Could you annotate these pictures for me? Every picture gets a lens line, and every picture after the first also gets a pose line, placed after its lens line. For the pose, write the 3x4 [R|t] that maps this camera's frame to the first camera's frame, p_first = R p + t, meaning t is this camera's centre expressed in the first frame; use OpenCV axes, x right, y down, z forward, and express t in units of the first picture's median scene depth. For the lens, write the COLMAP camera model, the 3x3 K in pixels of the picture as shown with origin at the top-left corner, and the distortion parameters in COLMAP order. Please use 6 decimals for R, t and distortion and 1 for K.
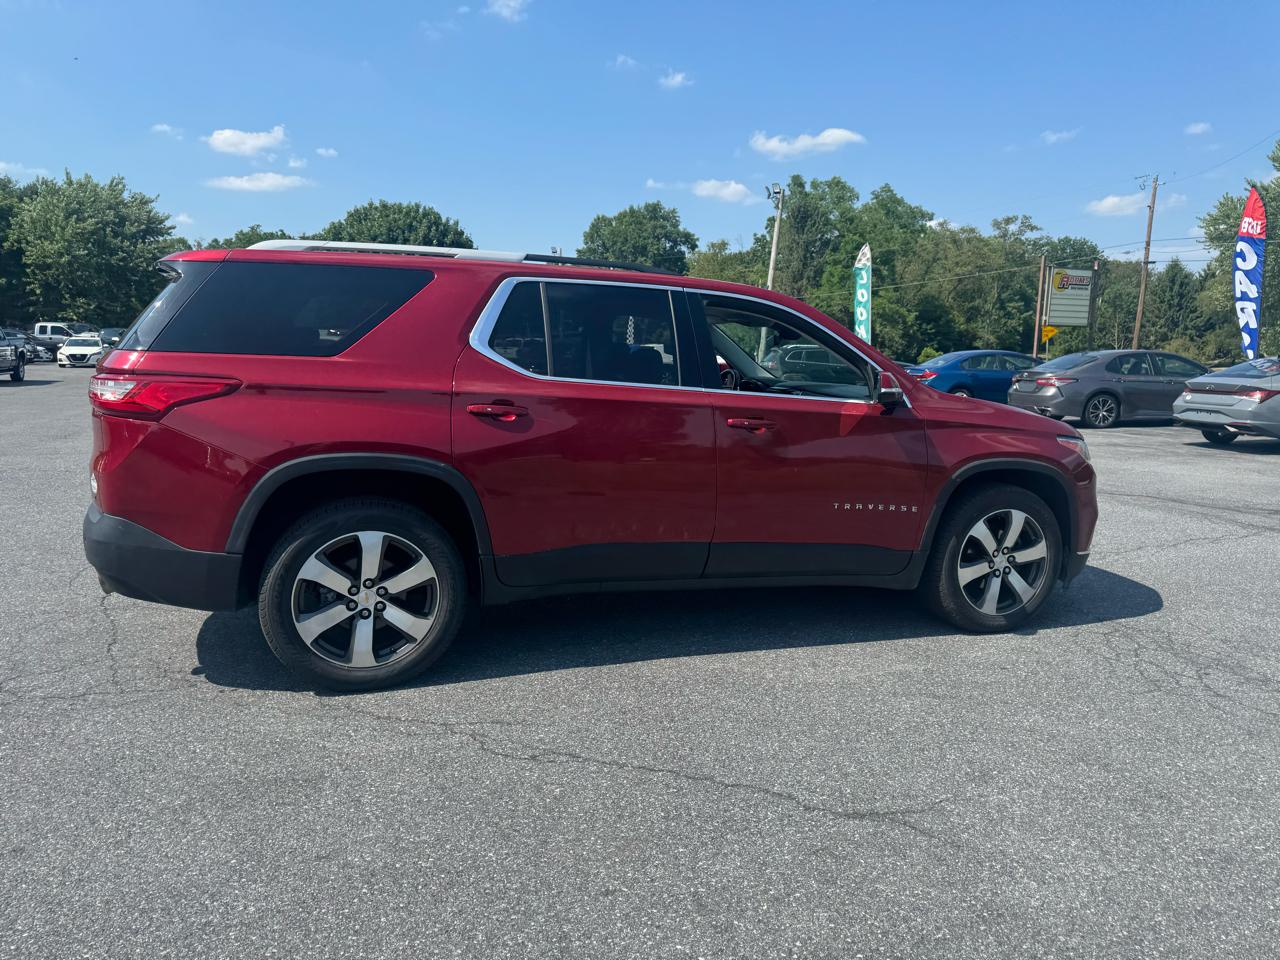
lens RADIAL K [[901.8, 0, 652.2], [0, 901.8, 474.6], [0, 0, 1]] dist [0.043279, -0.049651]
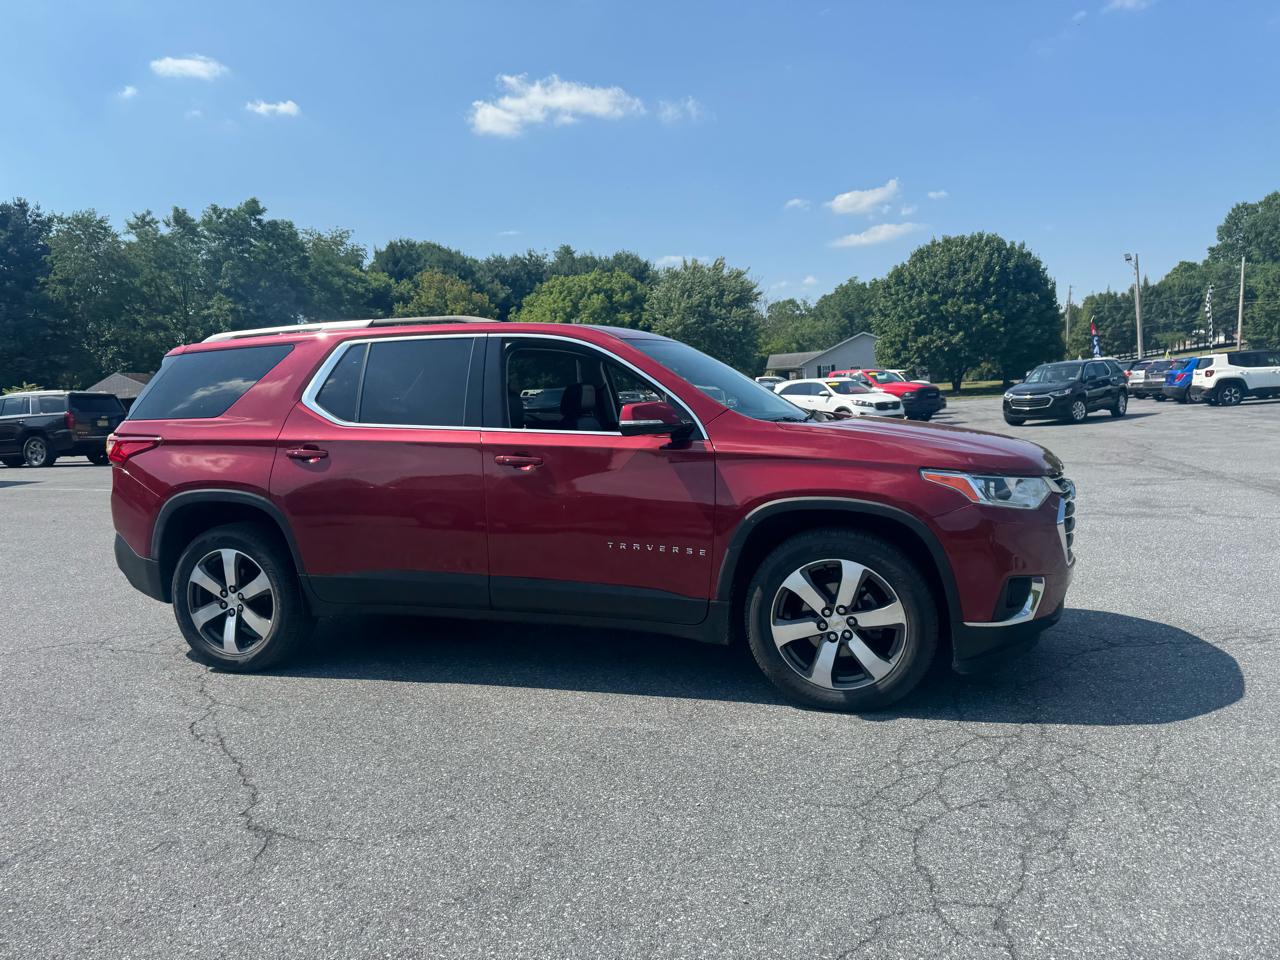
lens RADIAL K [[901.8, 0, 648.4], [0, 901.8, 475.8], [0, 0, 1]] dist [0.043279, -0.049651]
pose [[0.793382, -0.007794, -0.608674, 0.115405], [-0.014648, 0.999384, -0.031890, -0.001256], [0.608548, 0.034217, 0.792779, 0.038385]]
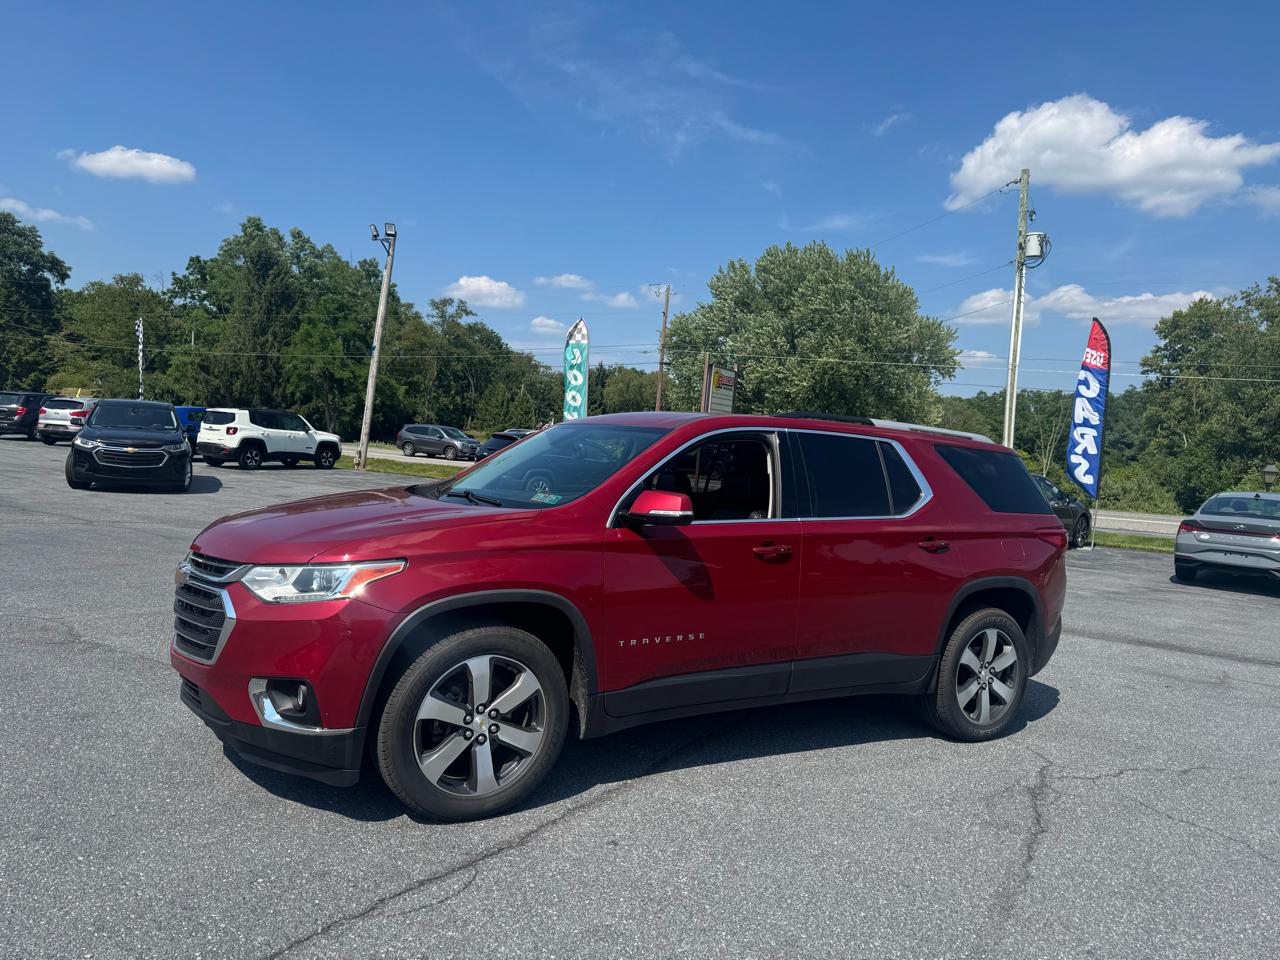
lens RADIAL K [[901.8, 0, 640.5], [0, 901.8, 474.6], [0, 0, 1]] dist [0.043279, -0.049651]
pose [[0.792649, 0.022140, 0.609276, -0.209675], [0.022837, 0.997561, -0.065959, -0.046726], [-0.609250, 0.066196, 0.790210, 0.285536]]
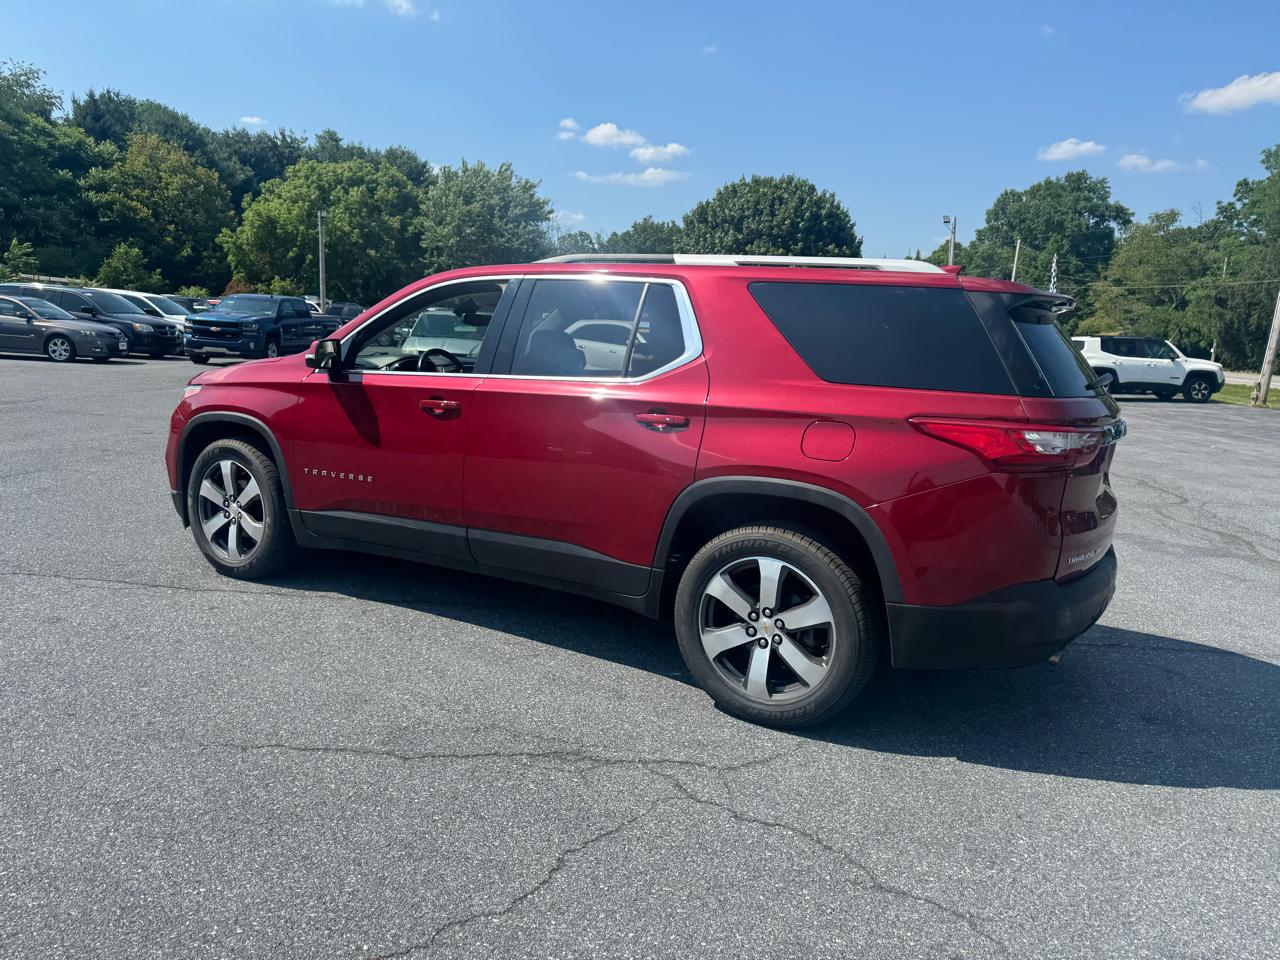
lens RADIAL K [[901.8, 0, 634.4], [0, 901.8, 466.9], [0, 0, 1]] dist [0.043279, -0.049651]
pose [[0.908531, 0.084226, -0.409240, -0.020328], [-0.082810, 0.996340, 0.021216, -0.039660], [0.409528, 0.014614, 0.912180, 0.274093]]
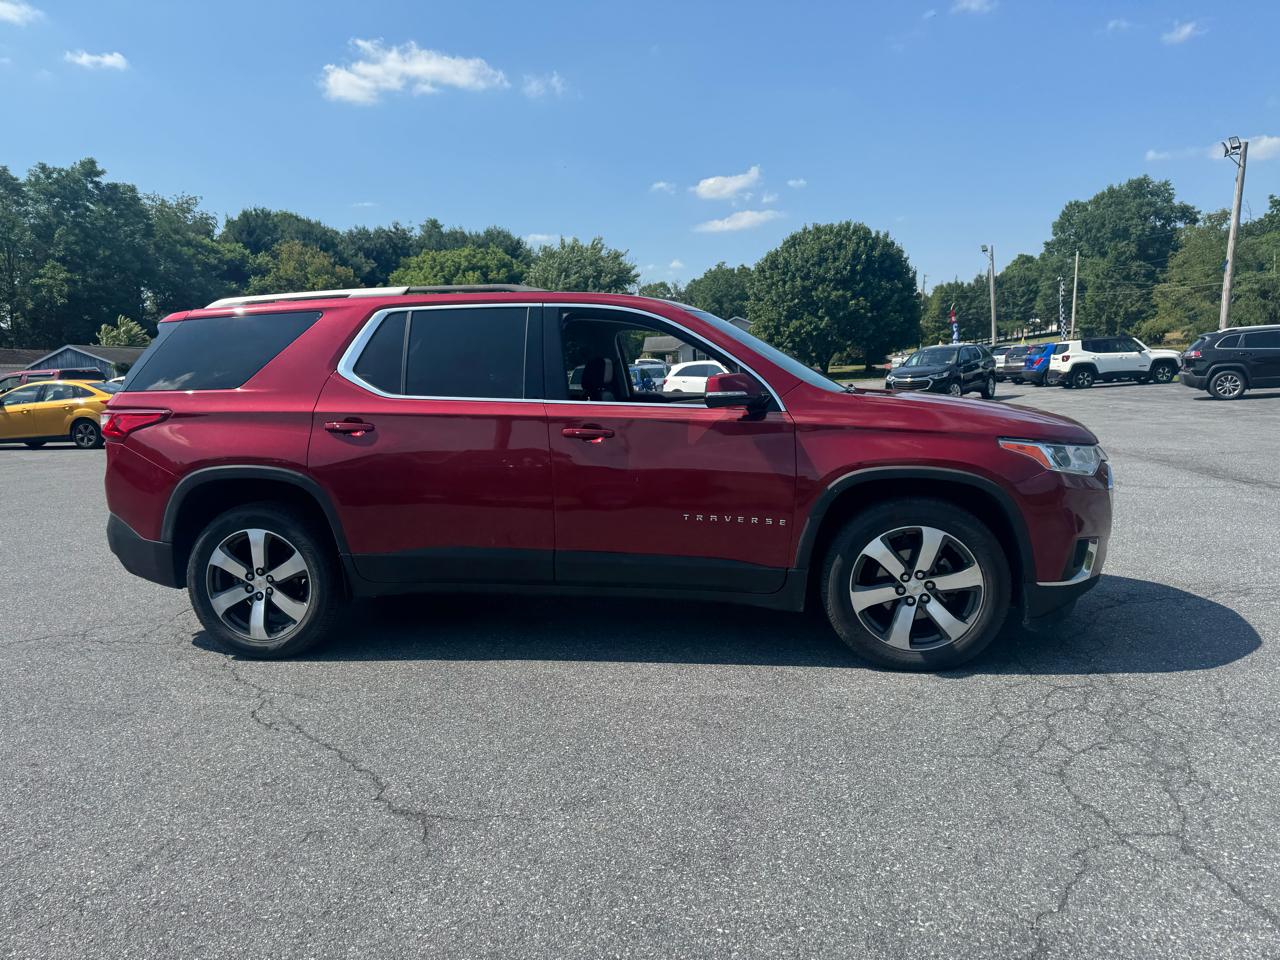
lens RADIAL K [[901.8, 0, 648.8], [0, 901.8, 482.4], [0, 0, 1]] dist [0.043279, -0.049651]
pose [[0.873757, -0.000255, -0.486363, 0.089570], [-0.003179, 0.999976, -0.006235, 0.000598], [0.486352, 0.006994, 0.873735, 0.021466]]
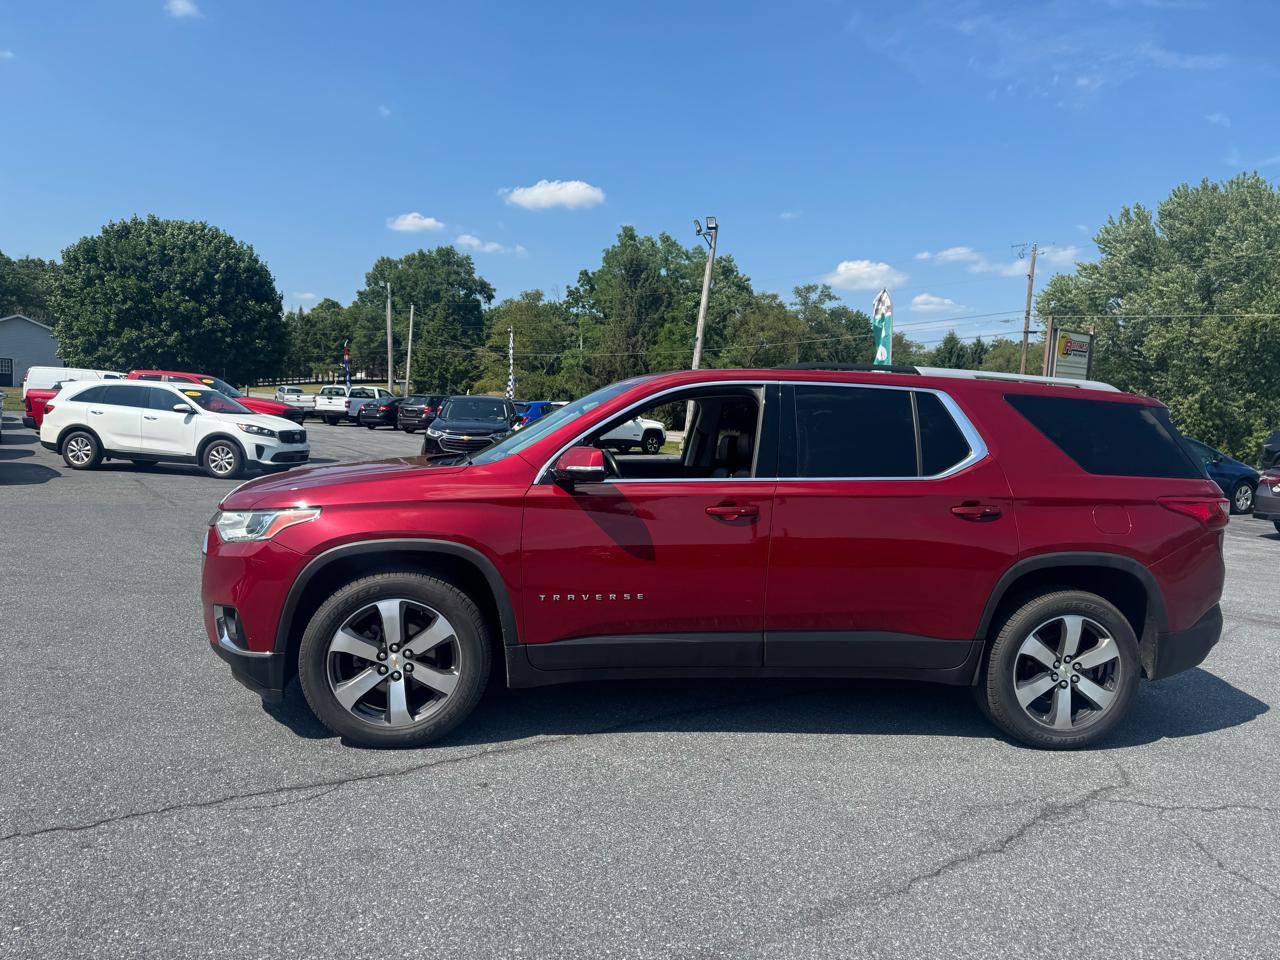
lens RADIAL K [[901.8, 0, 637.7], [0, 901.8, 485.6], [0, 0, 1]] dist [0.043279, -0.049651]
pose [[0.971579, 0.007526, 0.236594, -0.150262], [0.003677, 0.998894, -0.046877, -0.041211], [-0.236685, 0.046415, 0.970477, 0.260473]]
